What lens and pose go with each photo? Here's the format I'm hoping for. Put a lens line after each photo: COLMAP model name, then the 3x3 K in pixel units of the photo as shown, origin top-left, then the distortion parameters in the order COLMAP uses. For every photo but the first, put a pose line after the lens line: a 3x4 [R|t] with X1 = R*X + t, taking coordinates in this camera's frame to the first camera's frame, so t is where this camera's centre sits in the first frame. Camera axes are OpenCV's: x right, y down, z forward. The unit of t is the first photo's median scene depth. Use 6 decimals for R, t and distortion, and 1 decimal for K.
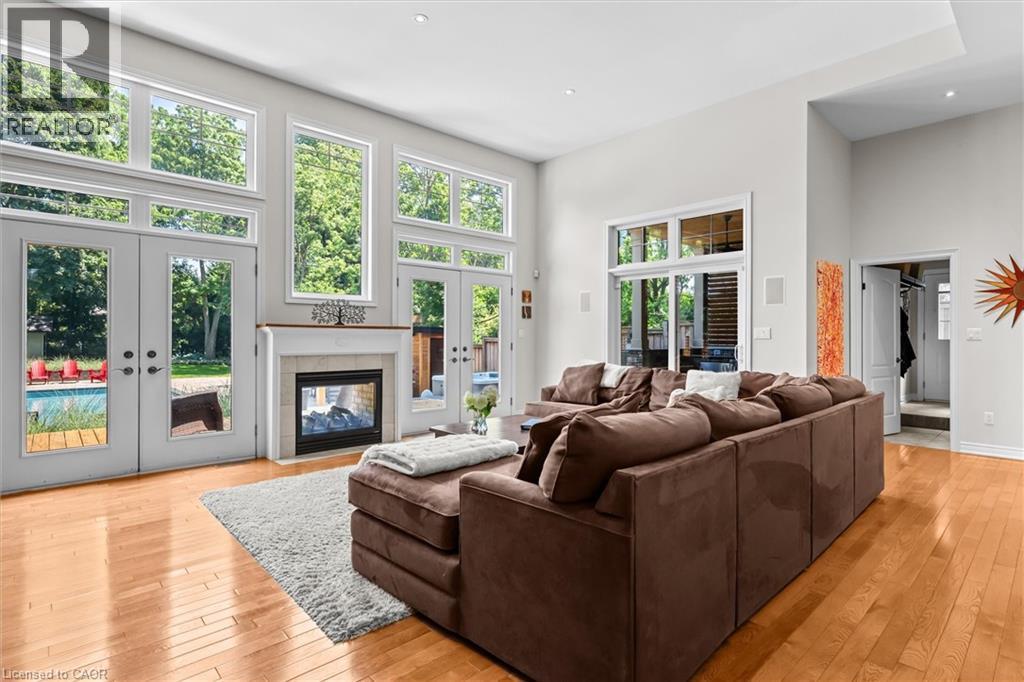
lens RADIAL K [[519.7, 0, 508.7], [0, 519.7, 337.9], [0, 0, 1]] dist [-0.002990, -0.000109]
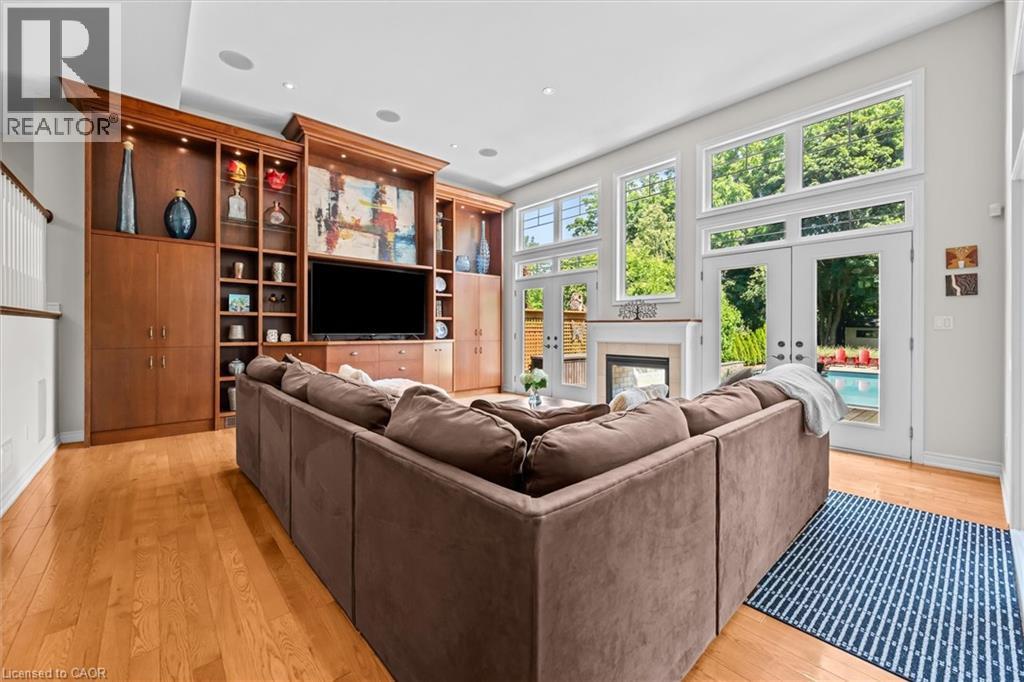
lens RADIAL K [[407.4, 0, 507.4], [0, 407.4, 333.7], [0, 0, 1]] dist [-0.003546, -0.000173]
pose [[-0.041634, 0.007194, -0.999107, 0.658372], [-0.003874, 0.999965, 0.007362, 0.003323], [0.999125, 0.004177, -0.041605, 0.696876]]
